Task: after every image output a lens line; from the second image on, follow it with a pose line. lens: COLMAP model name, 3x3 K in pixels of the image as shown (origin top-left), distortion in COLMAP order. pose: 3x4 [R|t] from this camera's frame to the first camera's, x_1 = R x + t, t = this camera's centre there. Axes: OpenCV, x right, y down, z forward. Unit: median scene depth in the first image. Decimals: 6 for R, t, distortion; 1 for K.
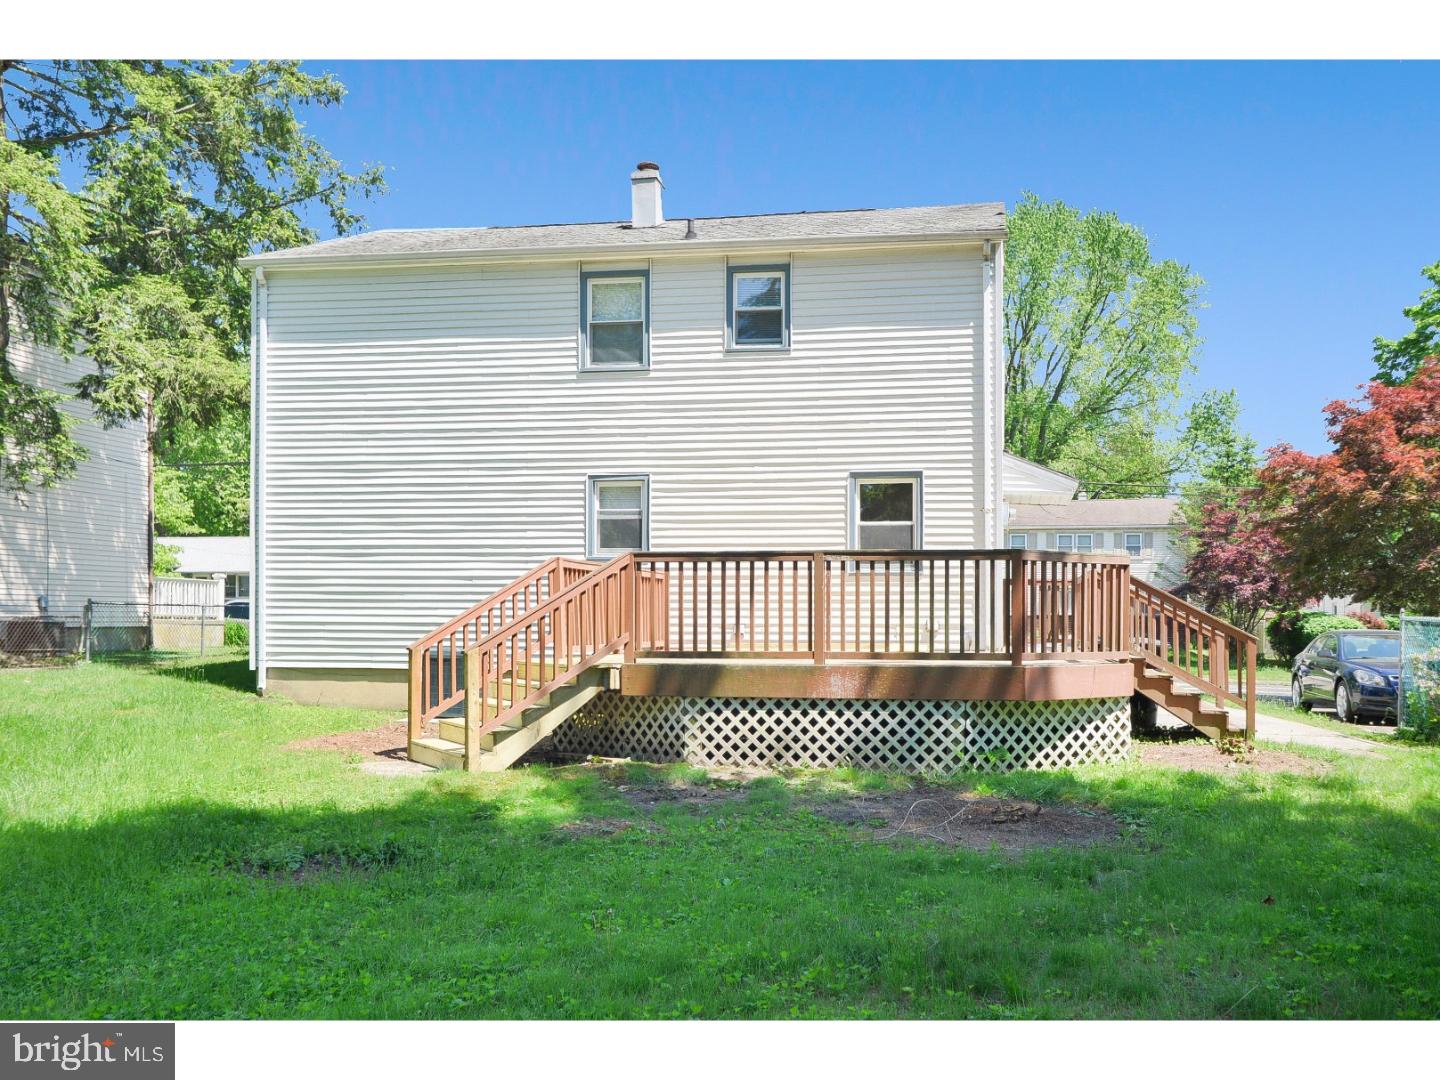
lens RADIAL K [[1238.7, 0, 776.8], [0, 1238.7, 559.8], [0, 0, 1]] dist [0.048691, -0.020259]
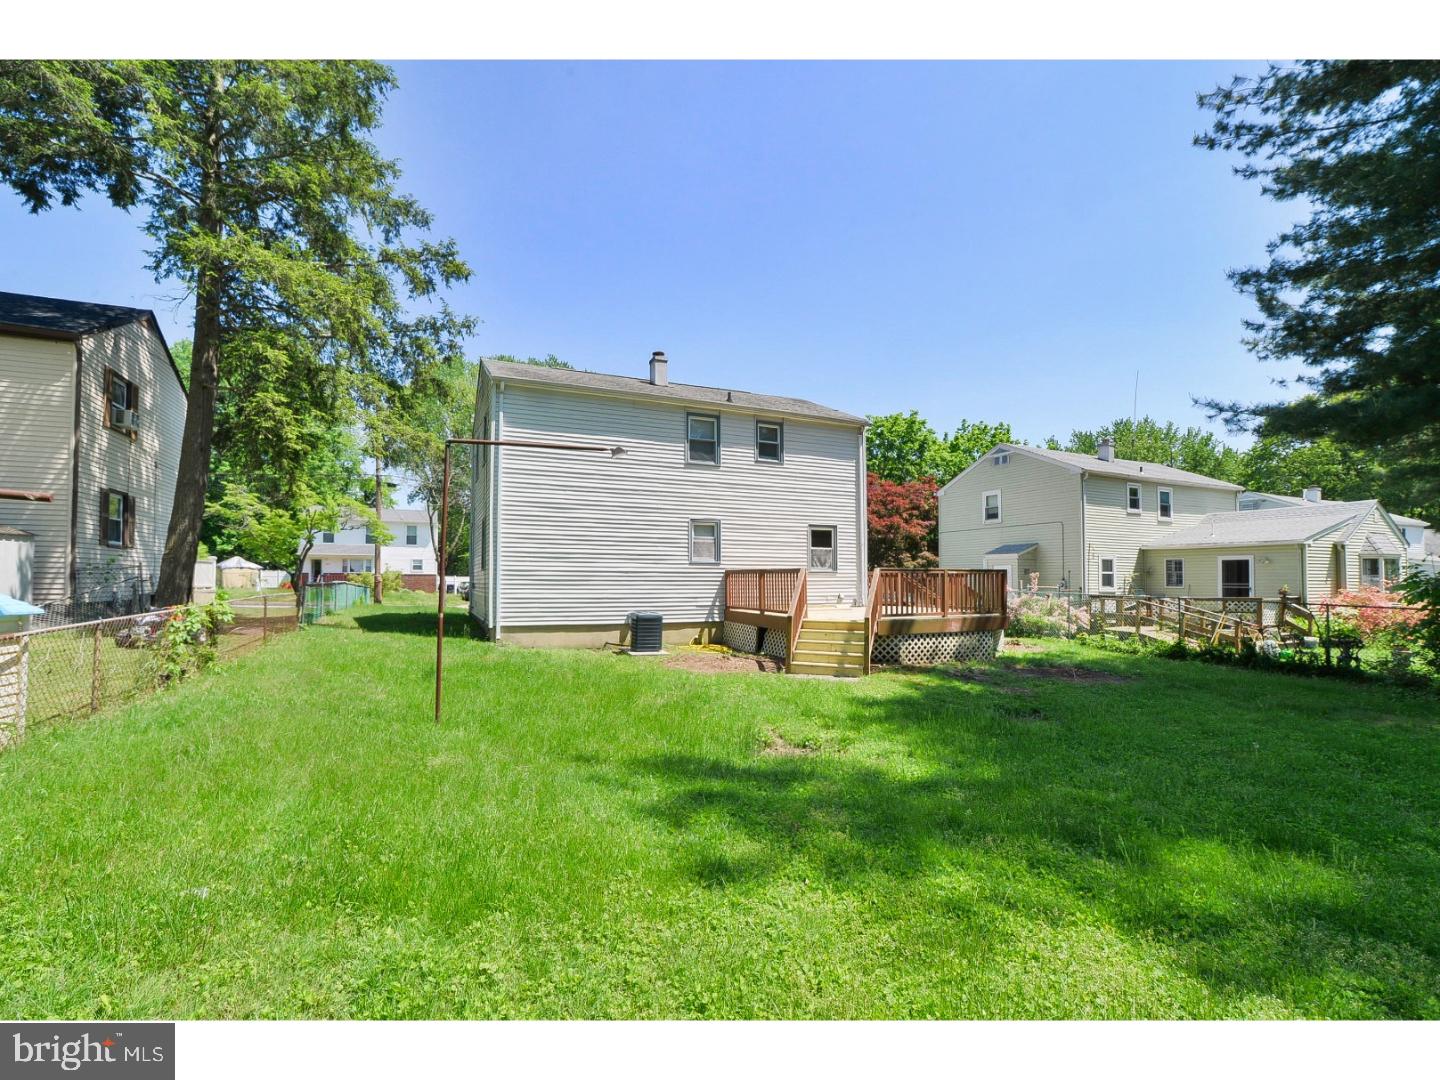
lens RADIAL K [[645.6, 0, 716.5], [0, 645.6, 533.2], [0, 0, 1]] dist [-0.049519, 0.014466]
pose [[0.842409, 0.036752, 0.537584, -0.674210], [-0.025841, 0.999279, -0.027822, -0.020016], [-0.538218, 0.009546, 0.842751, 0.151261]]
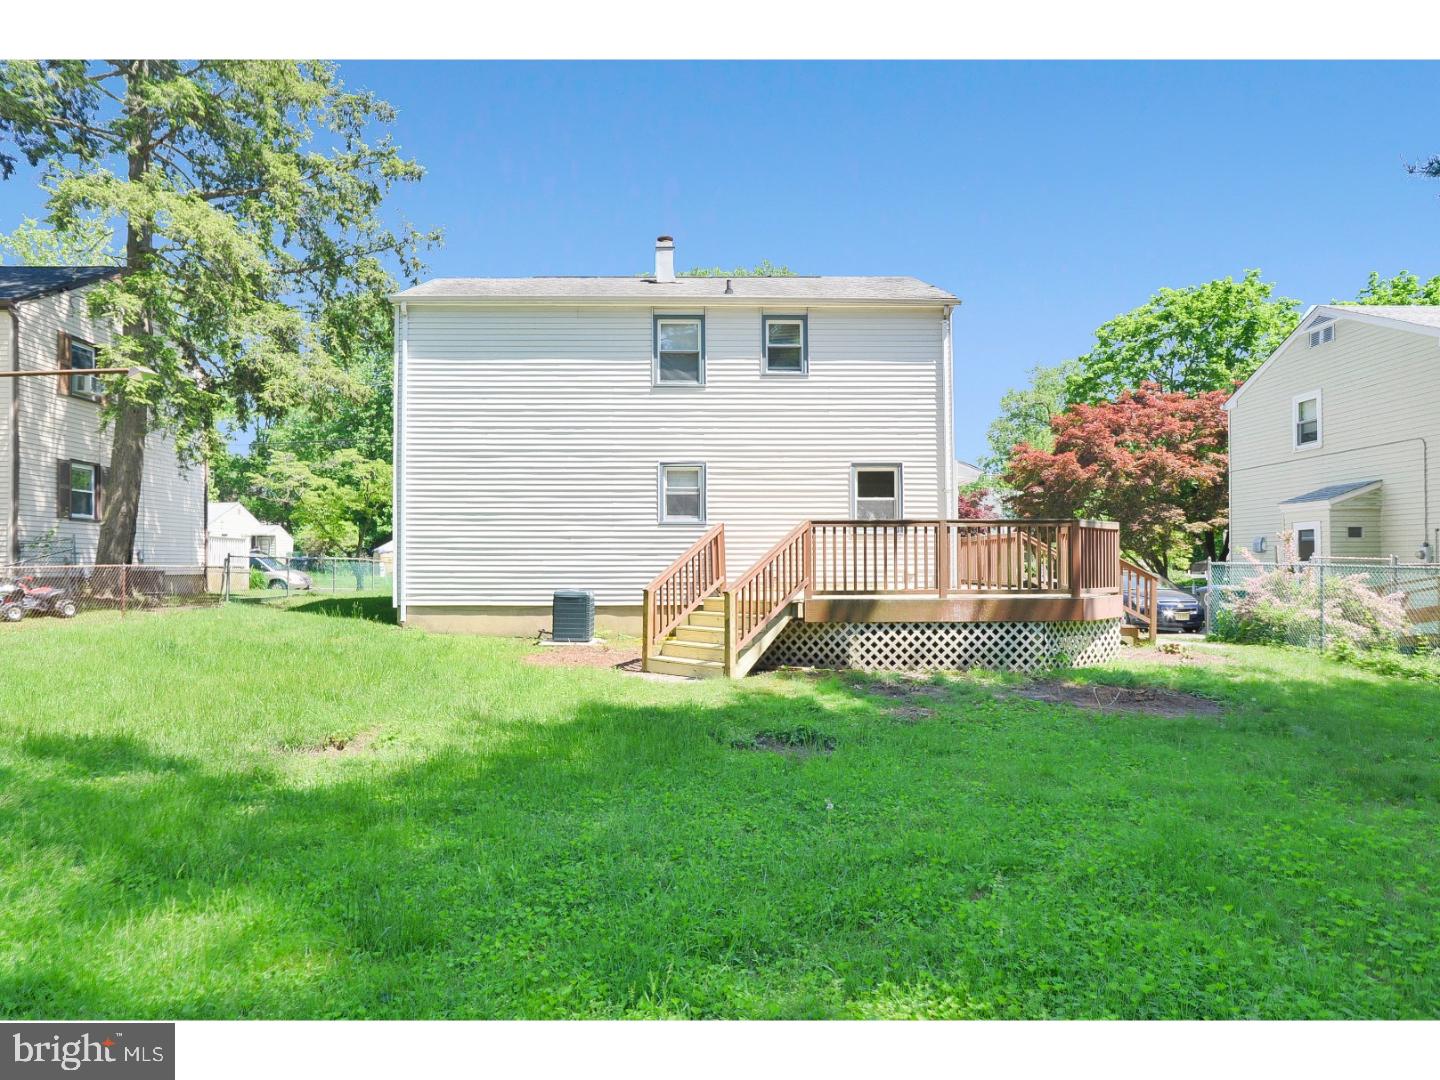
lens RADIAL K [[908.3, 0, 712.6], [0, 908.3, 512.7], [0, 0, 1]] dist [-0.007056, 0.006612]
pose [[0.985757, 0.003988, 0.168131, -0.273983], [-0.002301, 0.999945, -0.010230, -0.002369], [-0.168162, 0.009697, 0.985712, 0.002319]]
